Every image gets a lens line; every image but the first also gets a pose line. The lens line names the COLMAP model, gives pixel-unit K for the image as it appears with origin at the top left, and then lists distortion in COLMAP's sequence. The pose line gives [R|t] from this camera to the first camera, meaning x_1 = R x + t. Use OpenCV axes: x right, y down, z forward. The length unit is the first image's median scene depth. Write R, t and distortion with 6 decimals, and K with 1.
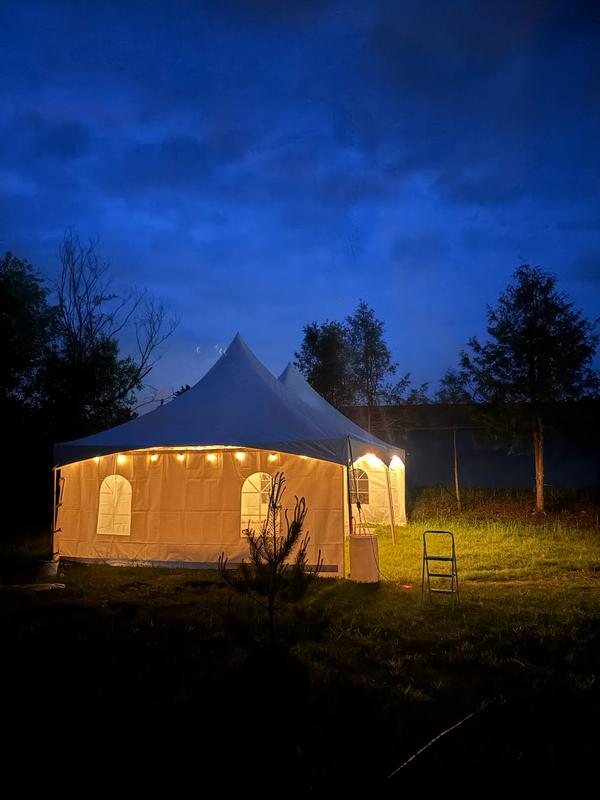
lens RADIAL K [[614.1, 0, 300.0], [0, 614.1, 400.0], [0, 0, 1]] dist [0.066730, -0.094038]
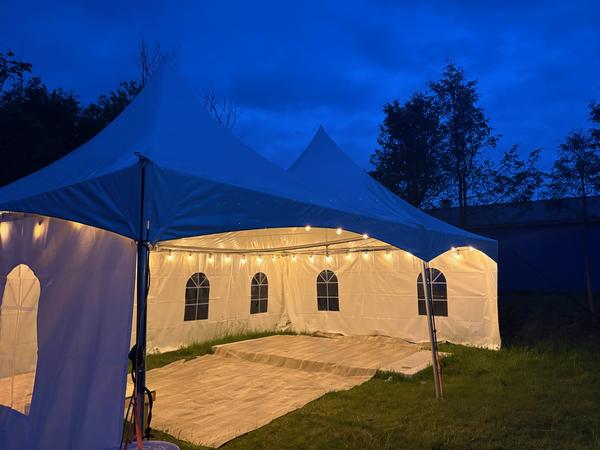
lens RADIAL K [[460.6, 0, 300.0], [0, 460.6, 225.0], [0, 0, 1]] dist [0.066730, -0.094038]
pose [[0.935556, -0.037030, -0.351233, 0.126069], [0.038199, 0.999264, -0.003604, 0.048436], [0.351107, -0.010045, 0.936281, 0.367131]]
